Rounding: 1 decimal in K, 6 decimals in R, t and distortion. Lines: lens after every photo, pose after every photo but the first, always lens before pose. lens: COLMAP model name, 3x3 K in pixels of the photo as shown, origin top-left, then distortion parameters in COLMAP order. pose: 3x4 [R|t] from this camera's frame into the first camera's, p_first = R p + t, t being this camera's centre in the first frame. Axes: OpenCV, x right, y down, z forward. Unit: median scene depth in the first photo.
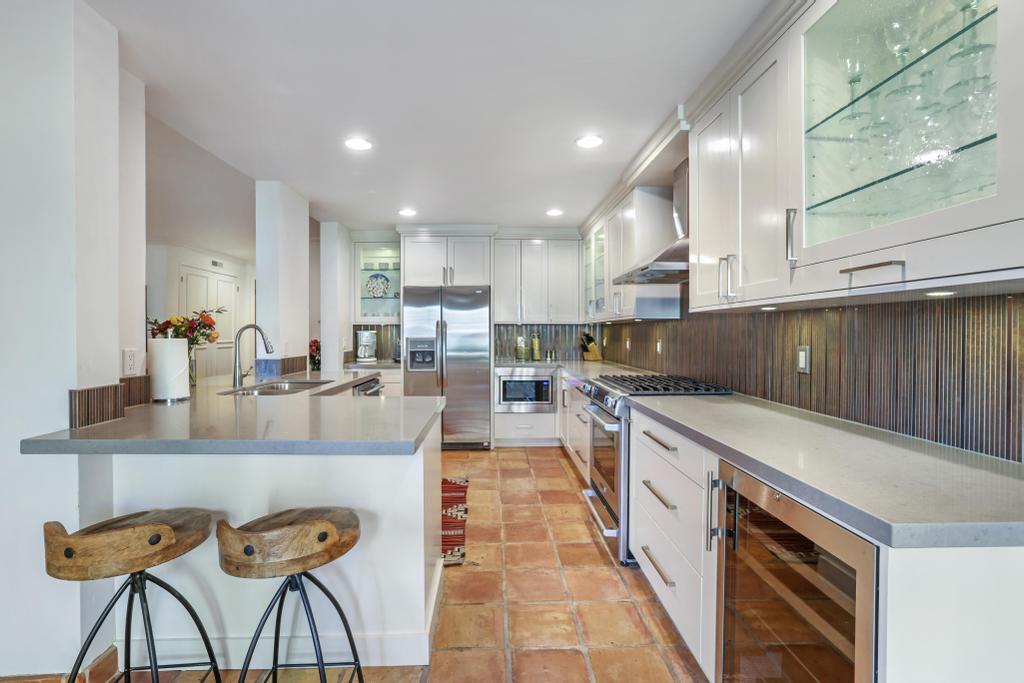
lens RADIAL K [[470.4, 0, 526.4], [0, 470.4, 331.2], [0, 0, 1]] dist [-0.055012, 0.022087]
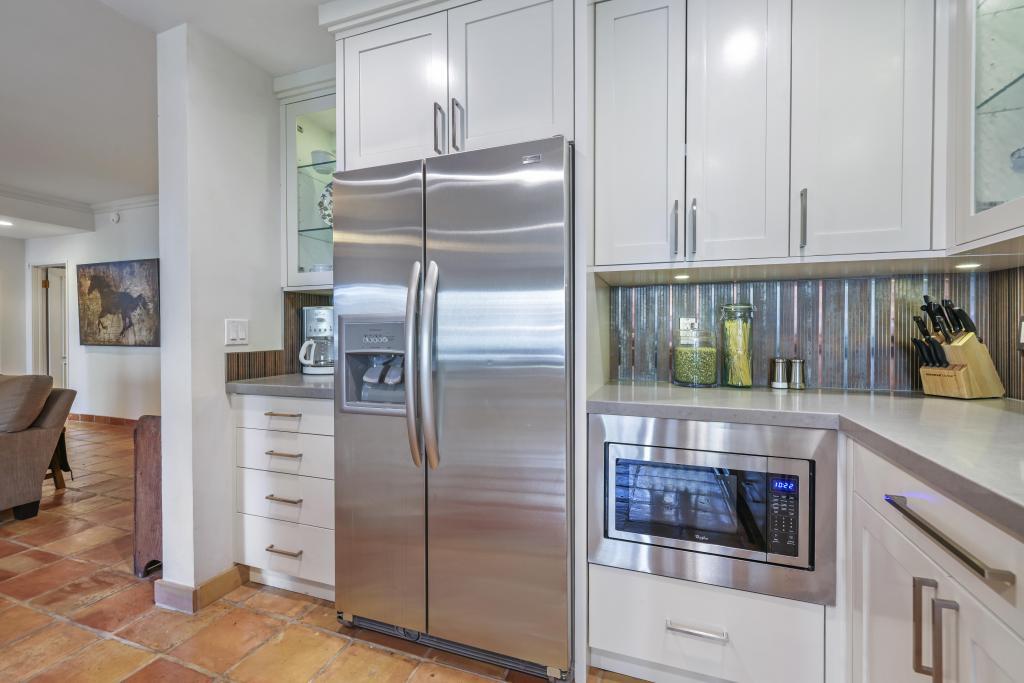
lens RADIAL K [[461.2, 0, 504.7], [0, 461.2, 334.6], [0, 0, 1]] dist [-0.037500, 0.010805]
pose [[0.914827, 0.000922, -0.403846, 0.001171], [0.000200, 0.999996, 0.002738, 0.028277], [0.403847, -0.002585, 0.914823, 0.755342]]
